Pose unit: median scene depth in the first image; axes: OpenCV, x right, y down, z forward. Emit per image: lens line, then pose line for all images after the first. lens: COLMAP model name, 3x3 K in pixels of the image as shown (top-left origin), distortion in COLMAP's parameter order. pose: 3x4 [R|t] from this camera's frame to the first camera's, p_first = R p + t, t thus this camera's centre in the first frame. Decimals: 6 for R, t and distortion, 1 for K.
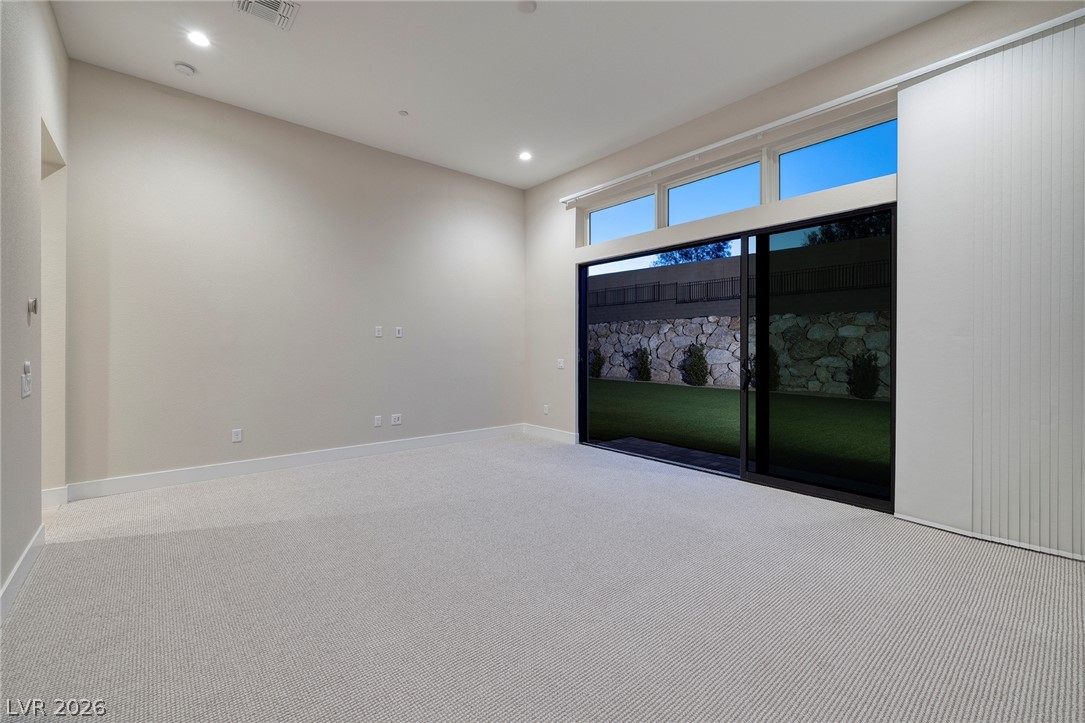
lens RADIAL K [[454.6, 0, 534.0], [0, 454.6, 350.7], [0, 0, 1]] dist [-0.002347, -0.000150]
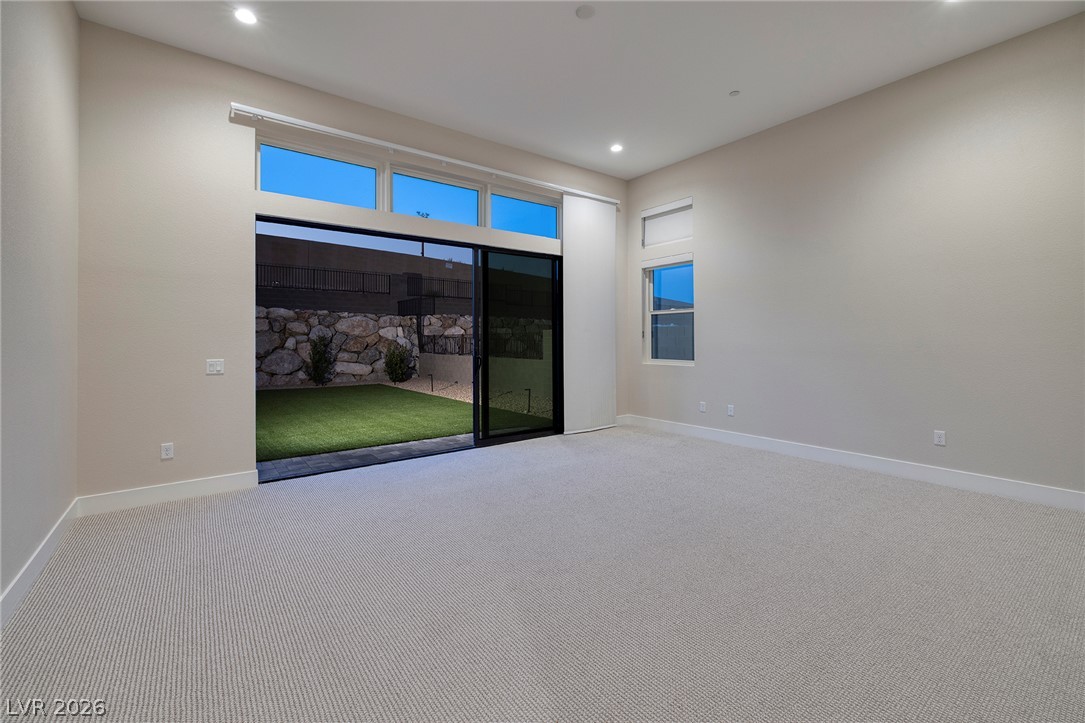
lens RADIAL K [[467.4, 0, 537.6], [0, 467.4, 347.9], [0, 0, 1]] dist [-0.000338, 0.000123]
pose [[0.063353, -0.019536, 0.997800, -0.664023], [0.006951, 0.999793, 0.019133, -0.007792], [-0.997967, 0.005724, 0.063476, 0.639507]]
